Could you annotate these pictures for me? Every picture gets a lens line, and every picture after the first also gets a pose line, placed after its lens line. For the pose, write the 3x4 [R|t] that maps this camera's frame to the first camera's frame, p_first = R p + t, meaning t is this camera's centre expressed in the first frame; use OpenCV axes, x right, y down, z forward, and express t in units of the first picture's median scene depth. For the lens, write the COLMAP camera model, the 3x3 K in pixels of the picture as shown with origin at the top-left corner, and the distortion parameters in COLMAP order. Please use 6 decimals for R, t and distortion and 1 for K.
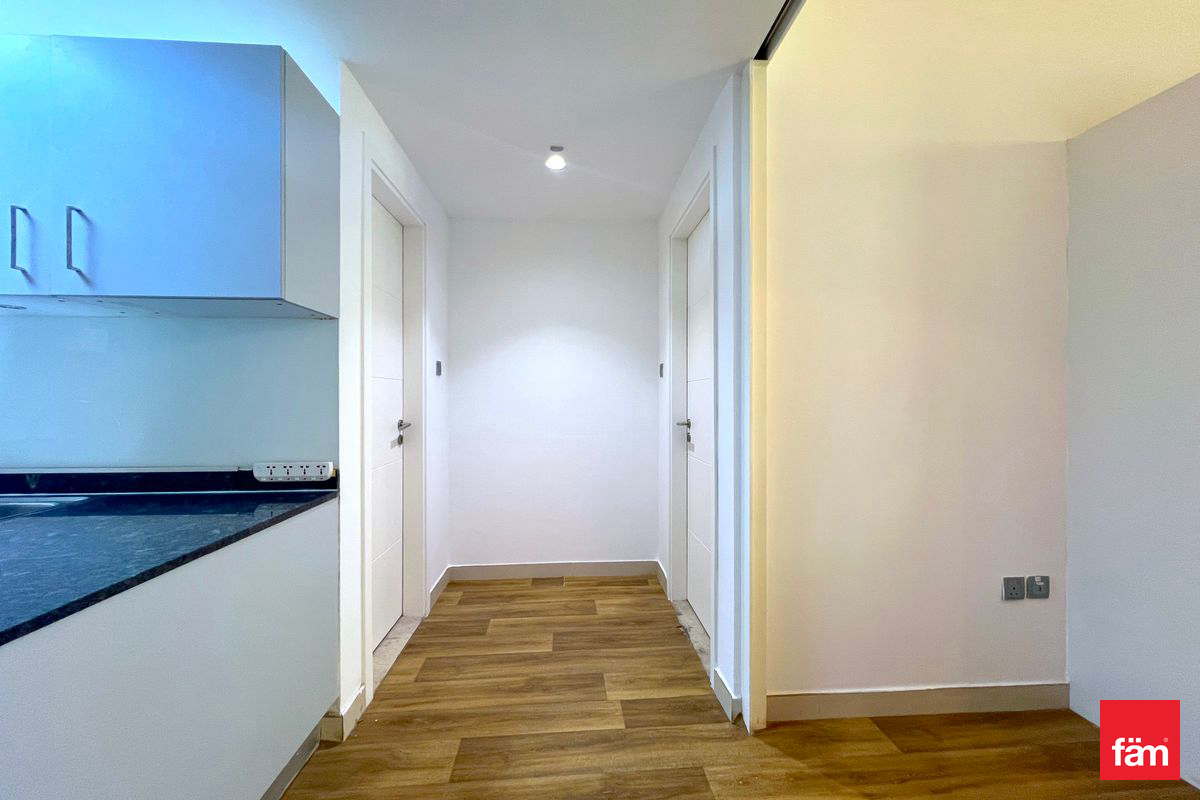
lens RADIAL K [[479.4, 0, 592.6], [0, 479.4, 400.5], [0, 0, 1]] dist [-0.002872, 0.000935]
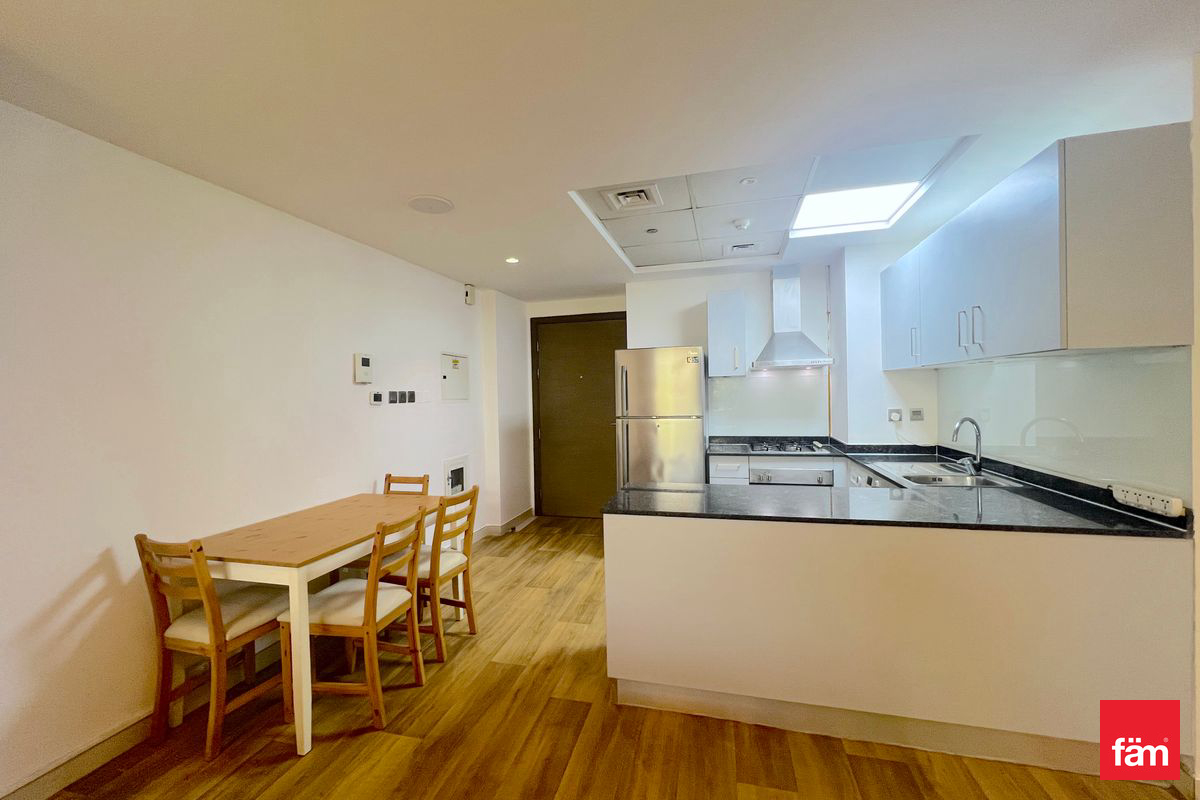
lens RADIAL K [[479.4, 0, 597.0], [0, 479.4, 397.2], [0, 0, 1]] dist [-0.002872, 0.000935]
pose [[-0.314101, 0.015280, -0.949266, 0.669260], [0.015656, 0.999818, 0.010913, -0.095044], [0.949260, -0.011434, -0.314283, 0.205033]]
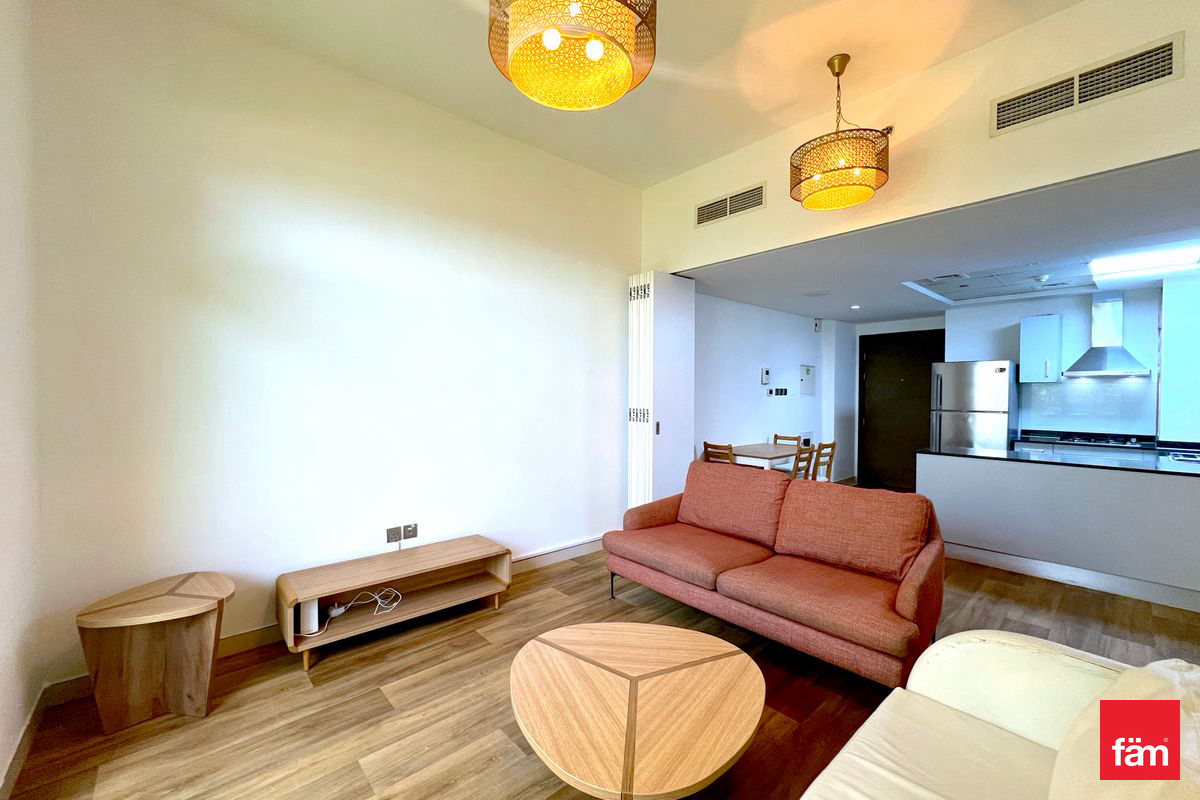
lens RADIAL K [[479.4, 0, 593.6], [0, 479.4, 397.7], [0, 0, 1]] dist [-0.002872, 0.000935]
pose [[-0.792559, 0.002371, -0.609790, 2.109829], [-0.010498, 0.999791, 0.017531, -0.090913], [0.609704, 0.020296, -0.792369, 0.693092]]
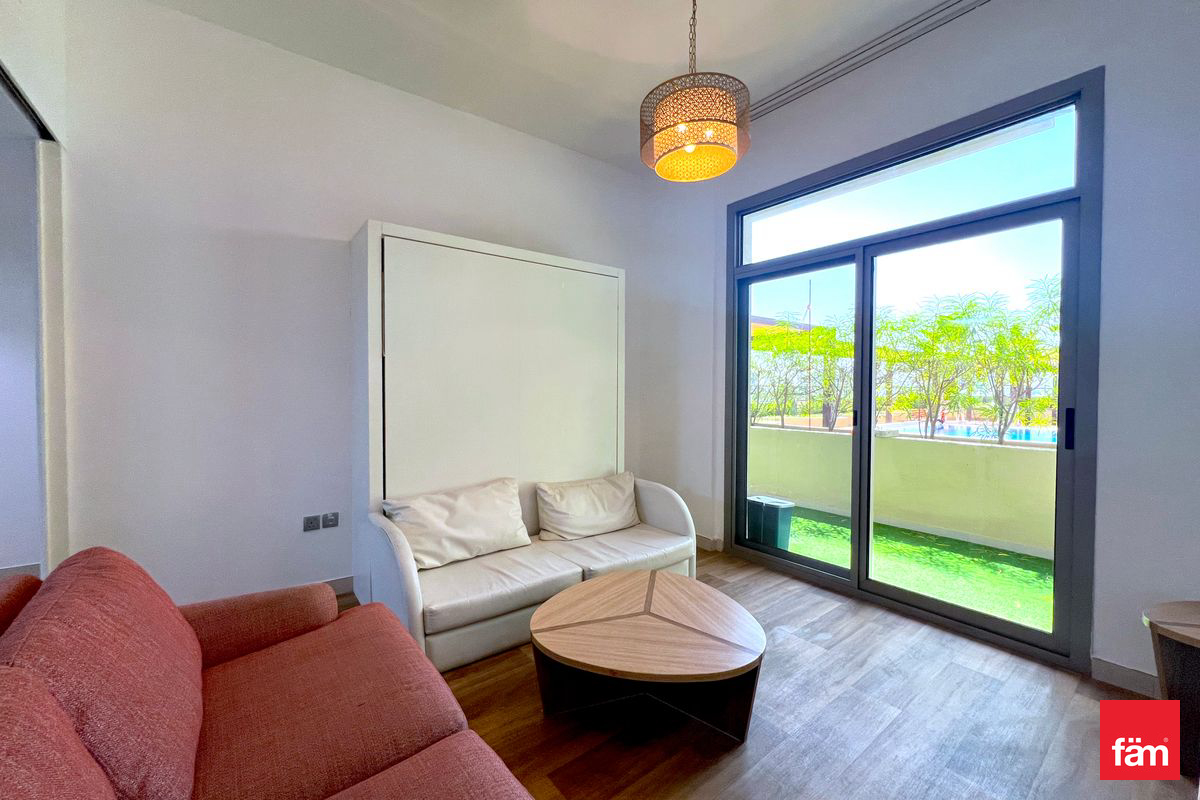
lens RADIAL K [[479.4, 0, 599.6], [0, 479.4, 400.9], [0, 0, 1]] dist [-0.002872, 0.000935]
pose [[0.828996, -0.011664, 0.559133, 0.788240], [0.002001, 0.999838, 0.017890, -0.034766], [-0.559251, -0.013712, 0.828885, -0.823007]]
